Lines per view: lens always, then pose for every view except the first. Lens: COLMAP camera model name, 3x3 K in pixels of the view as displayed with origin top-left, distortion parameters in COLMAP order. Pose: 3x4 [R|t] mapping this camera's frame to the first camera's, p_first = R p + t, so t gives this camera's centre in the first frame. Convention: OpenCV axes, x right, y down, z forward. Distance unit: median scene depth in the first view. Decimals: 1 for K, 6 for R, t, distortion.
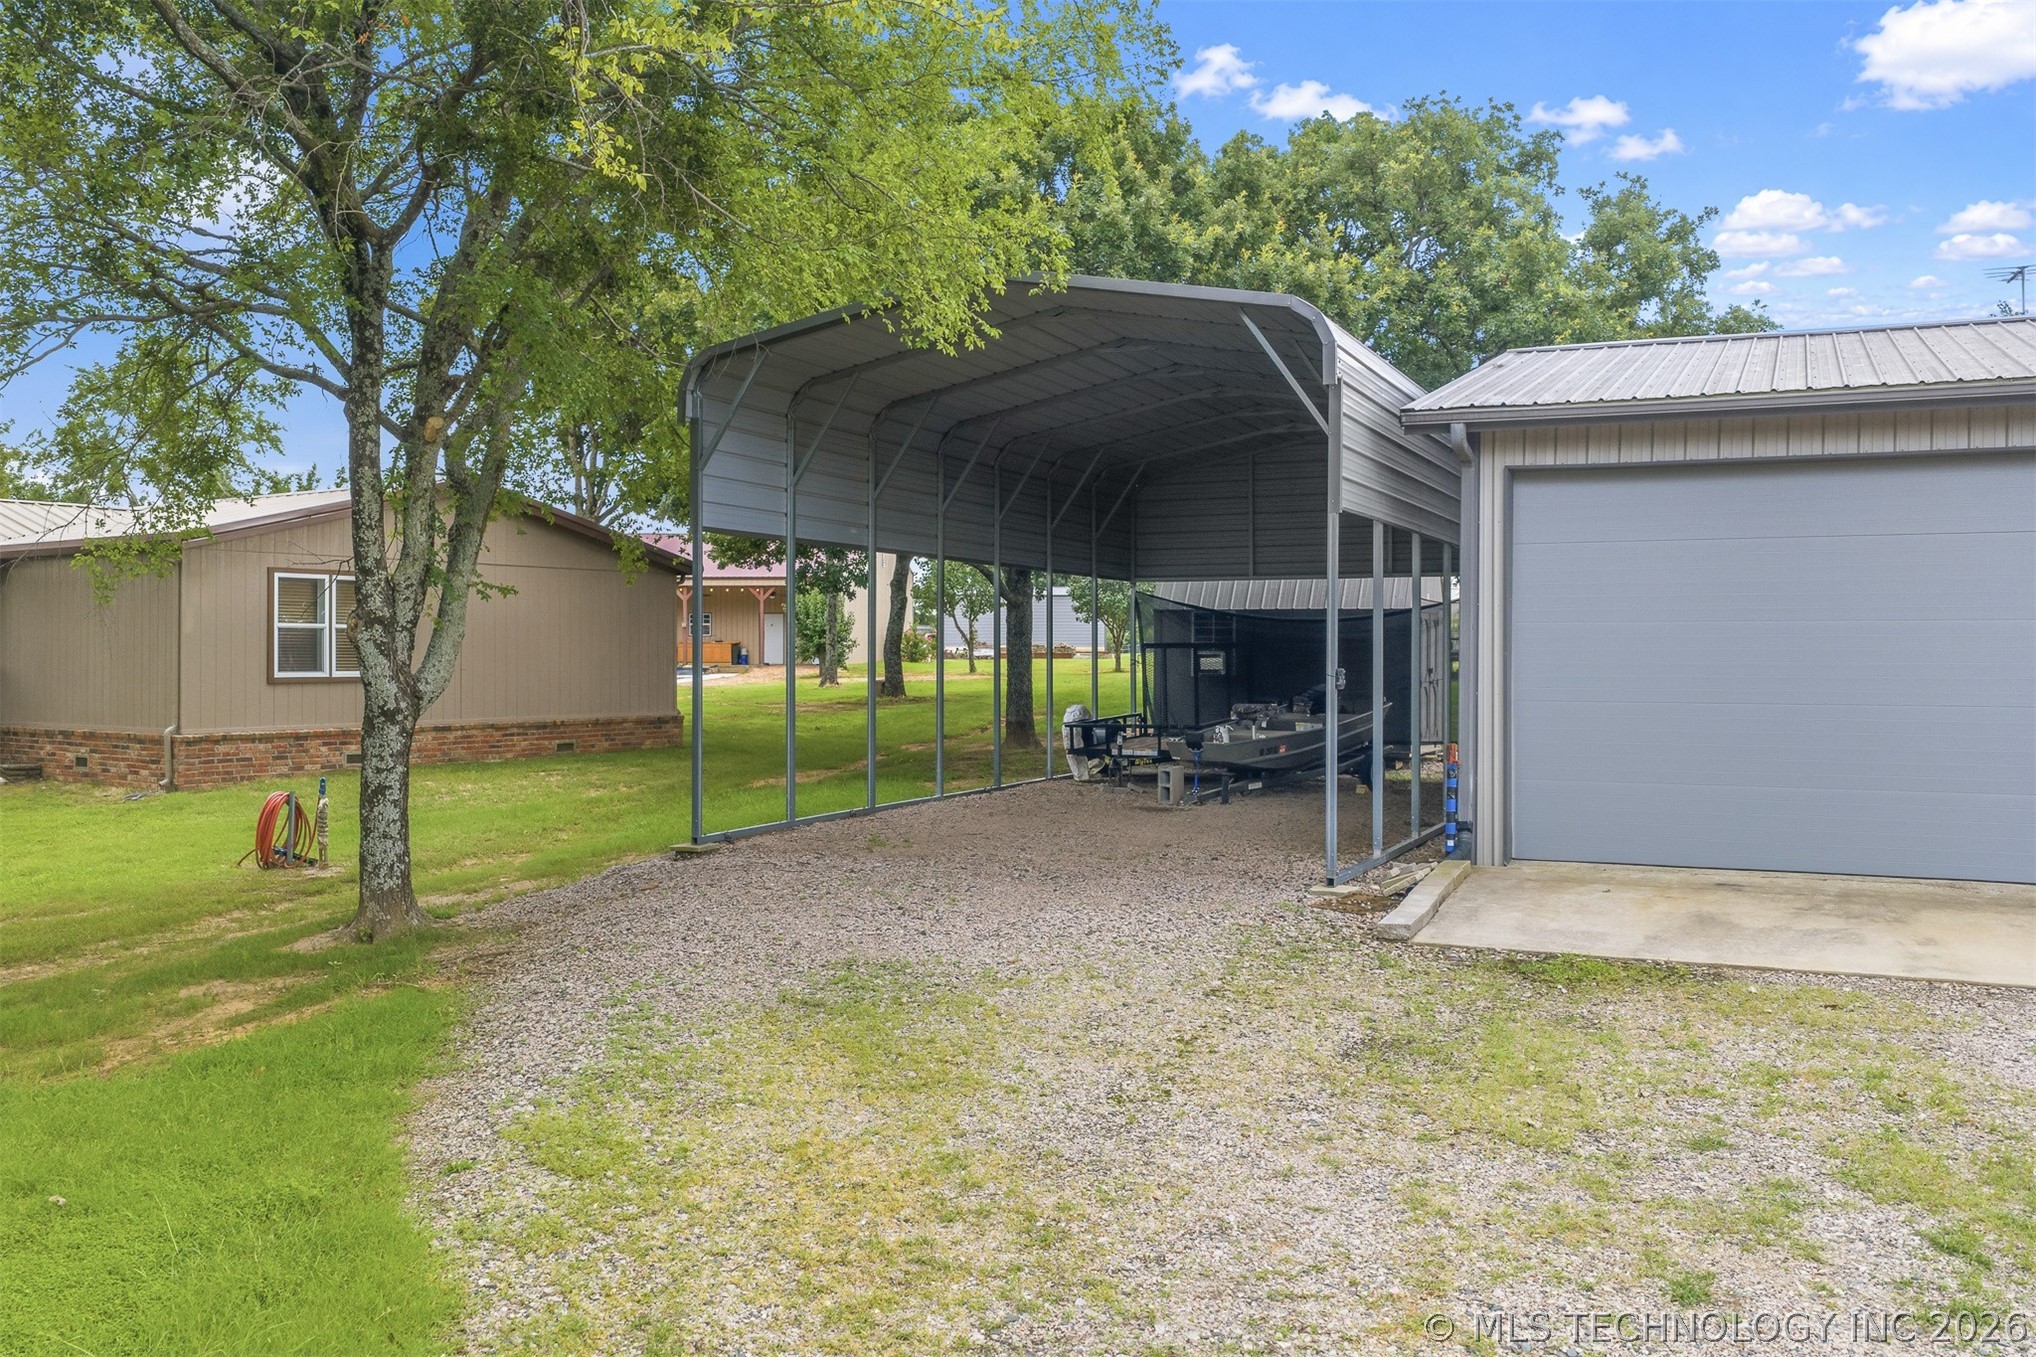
lens RADIAL K [[1765.9, 0, 1016.4], [0, 1765.9, 651.4], [0, 0, 1]] dist [0.001140, 0.000339]
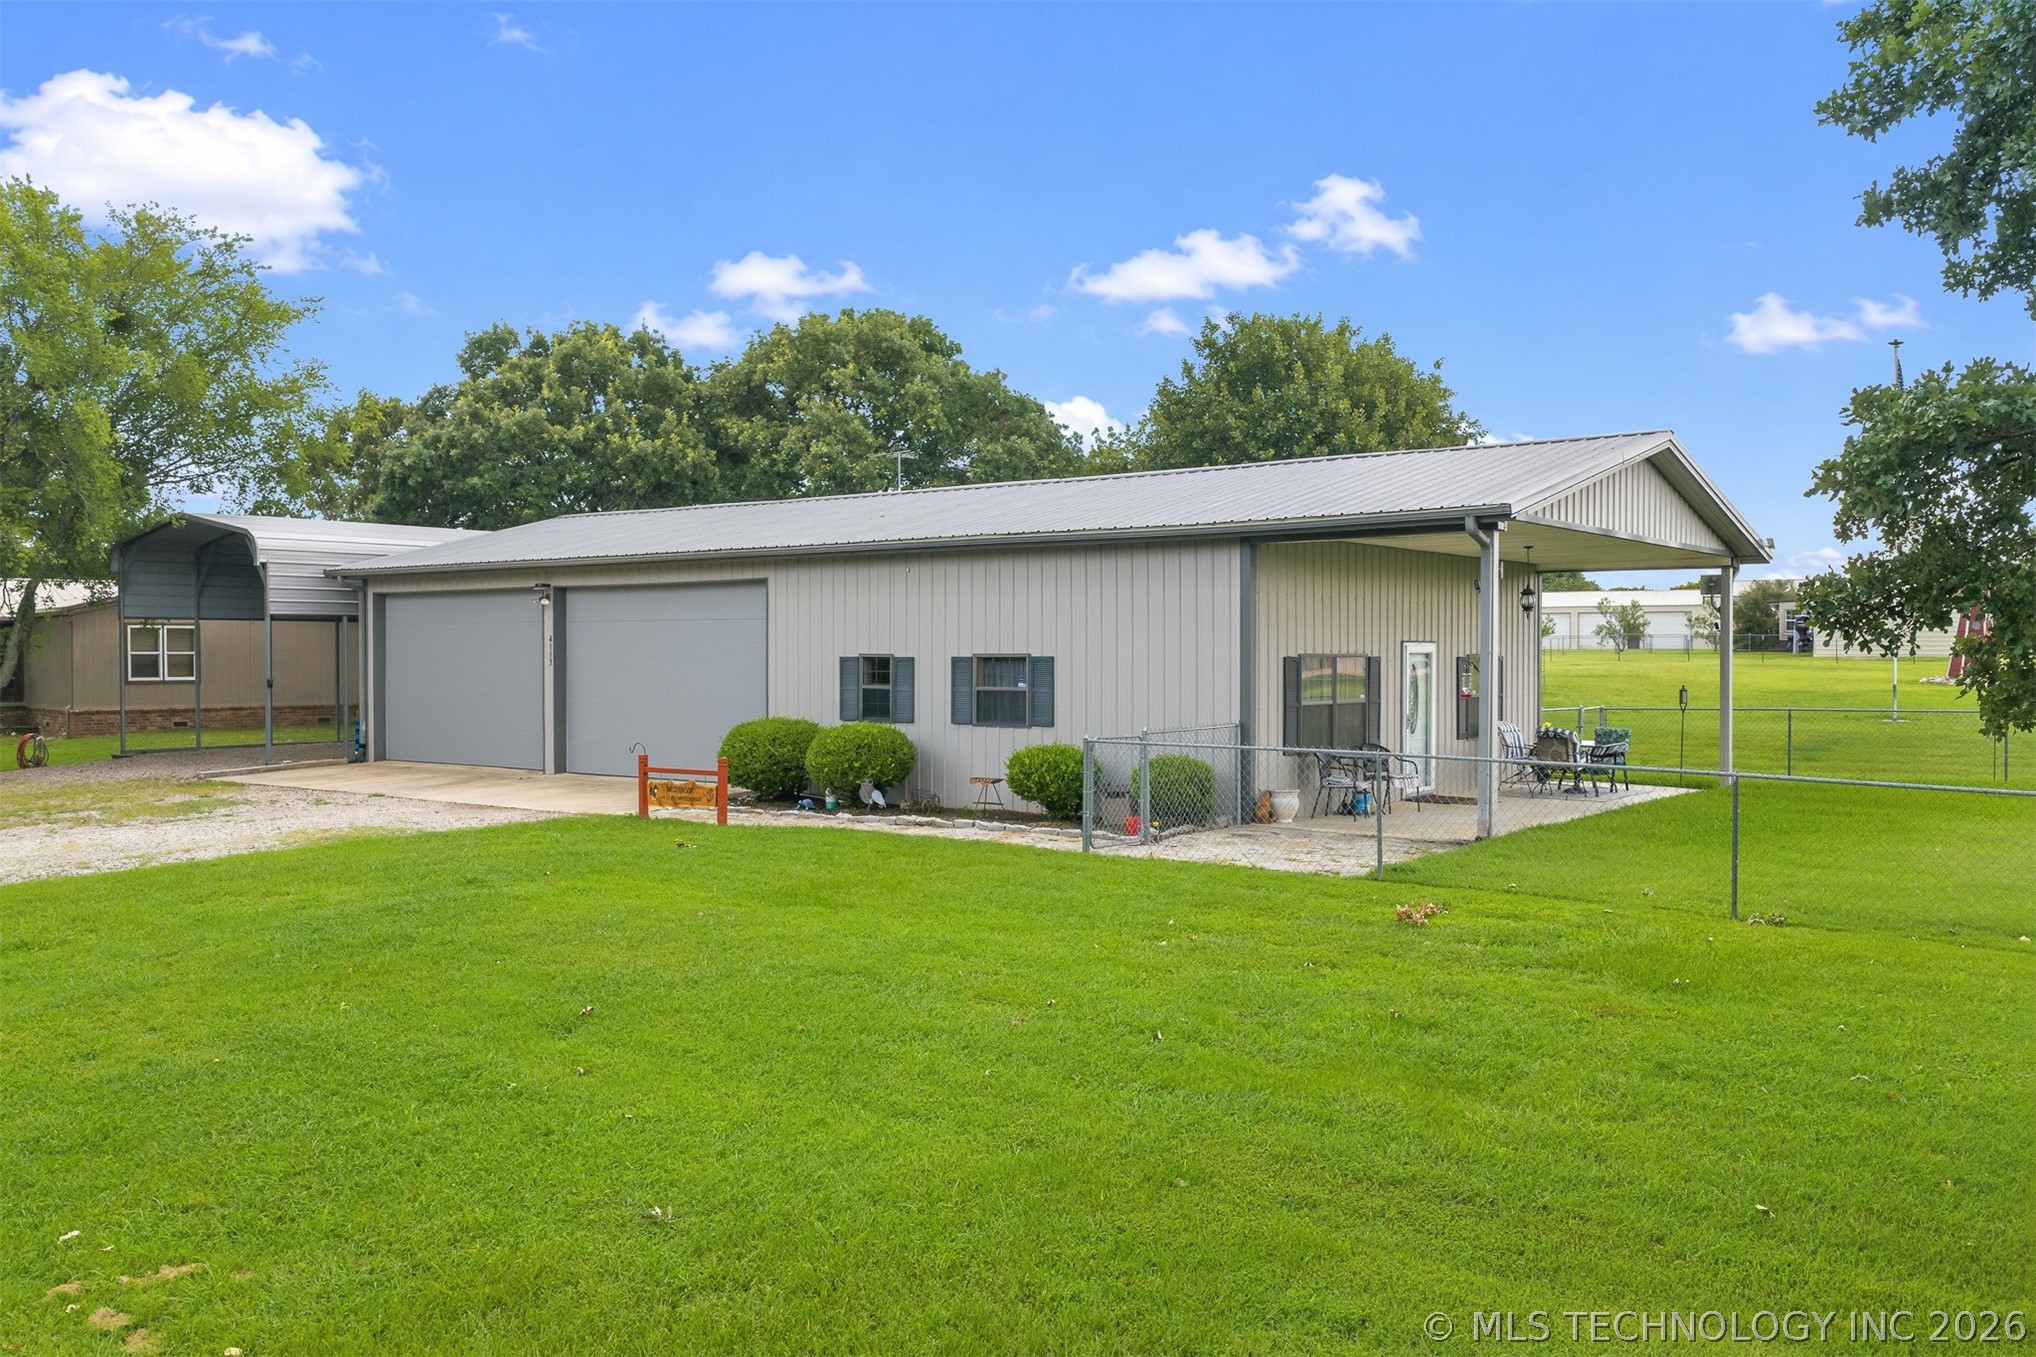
lens RADIAL K [[1765.9, 0, 1016.4], [0, 1765.9, 651.4], [0, 0, 1]] dist [0.001140, 0.000339]
pose [[0.972283, -0.003676, -0.233780, 1.810484], [0.003942, 0.999992, 0.000671, -0.026966], [0.233776, -0.001574, 0.972289, -1.187352]]
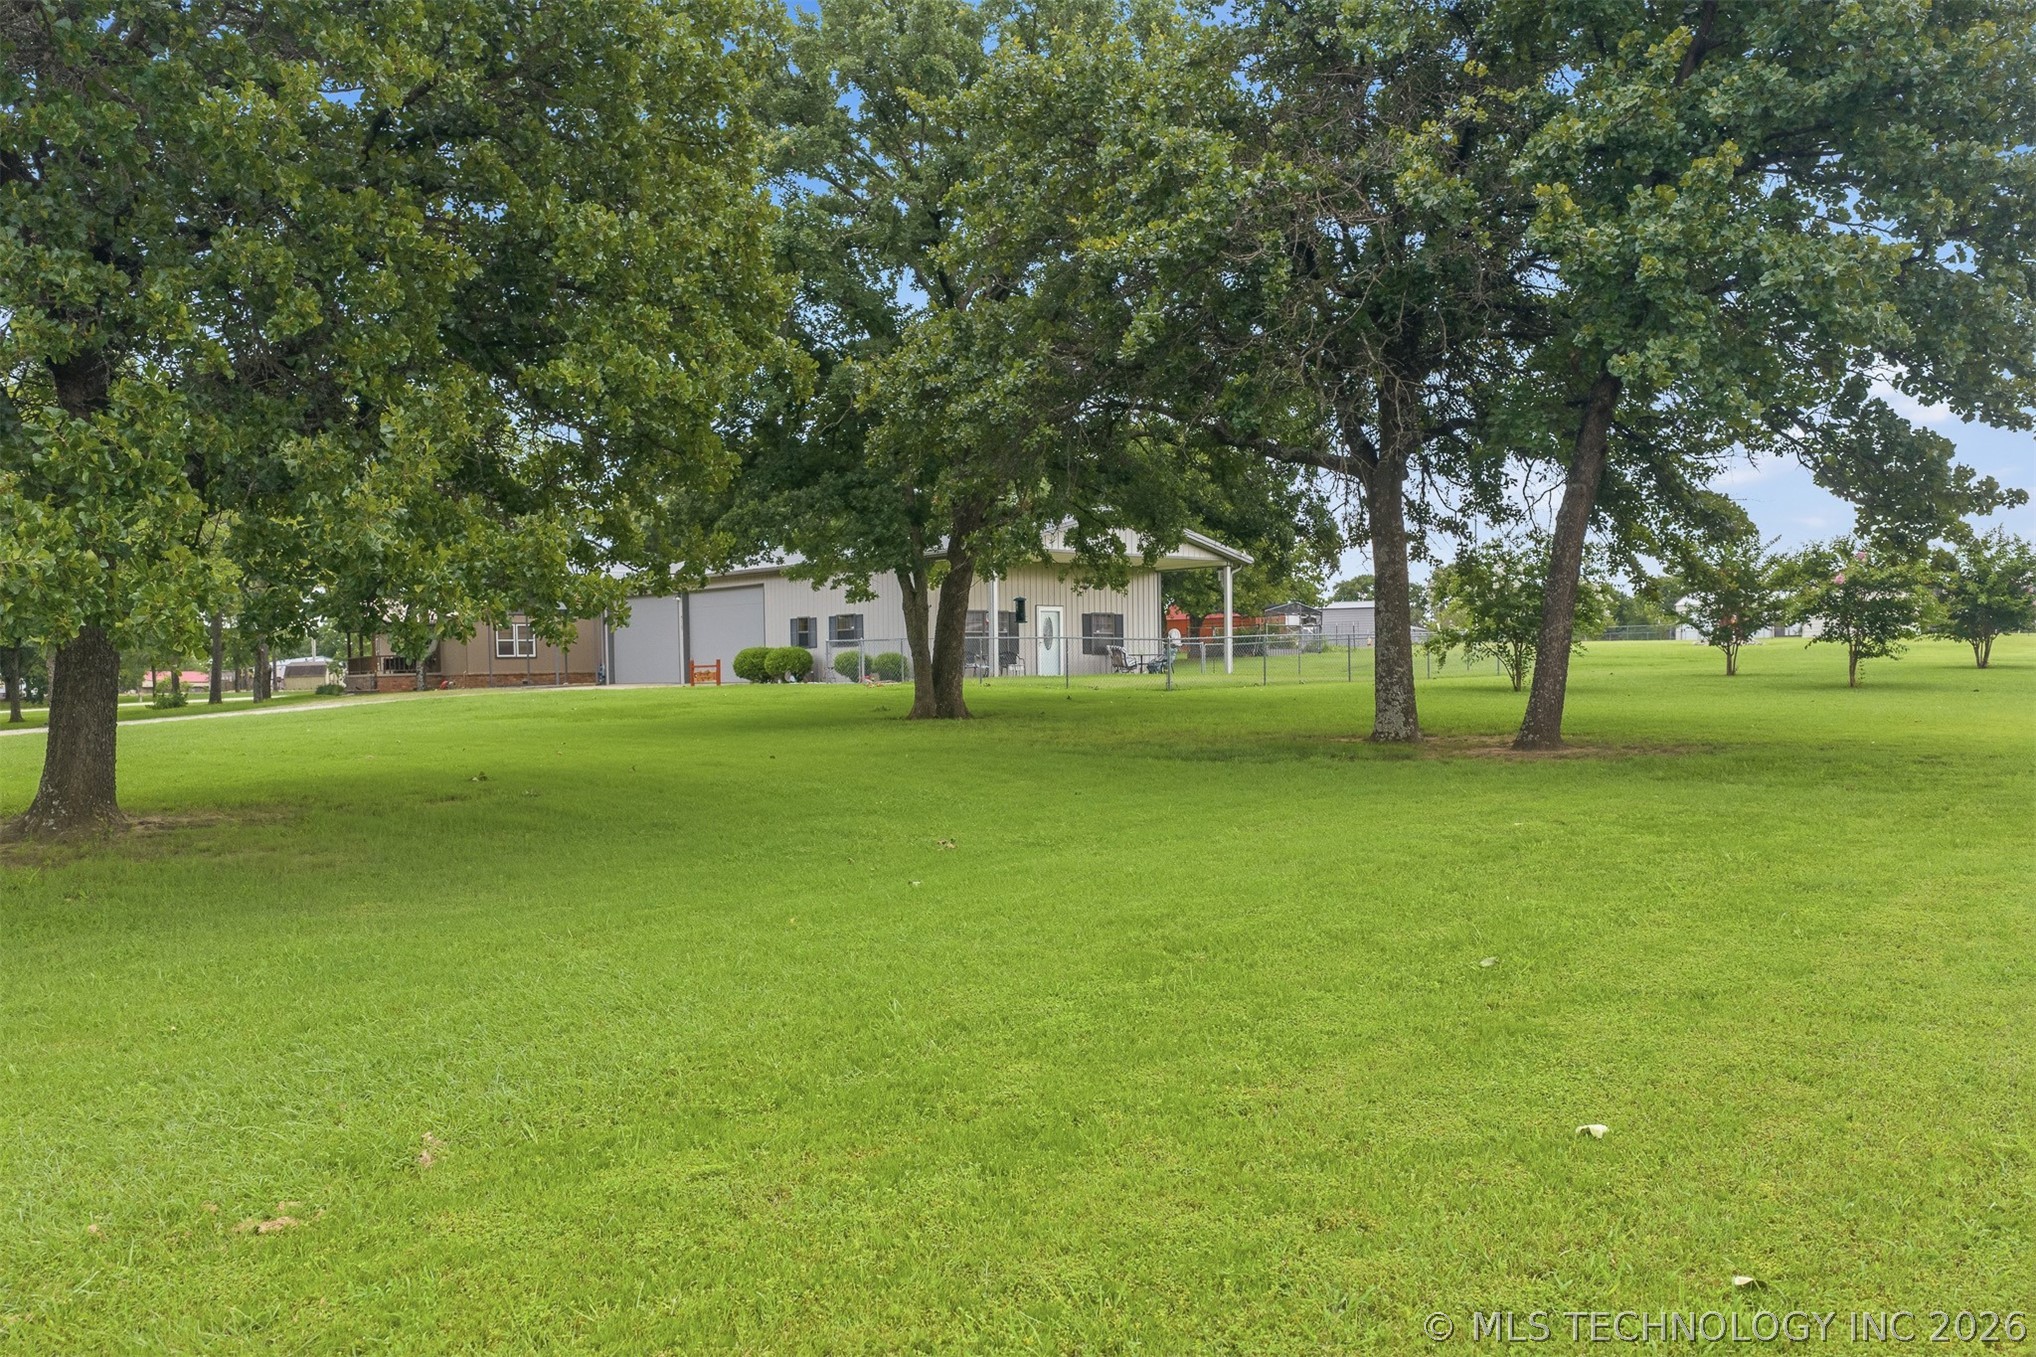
lens RADIAL K [[1697.2, 0, 1018.0], [0, 1697.2, 678.5], [0, 0, 1]] dist [-0.001950, 0.001533]
pose [[0.914958, -0.015707, -0.403243, 3.358109], [0.017451, 0.999848, 0.000651, 0.135726], [0.403172, -0.007633, 0.915093, -2.912381]]
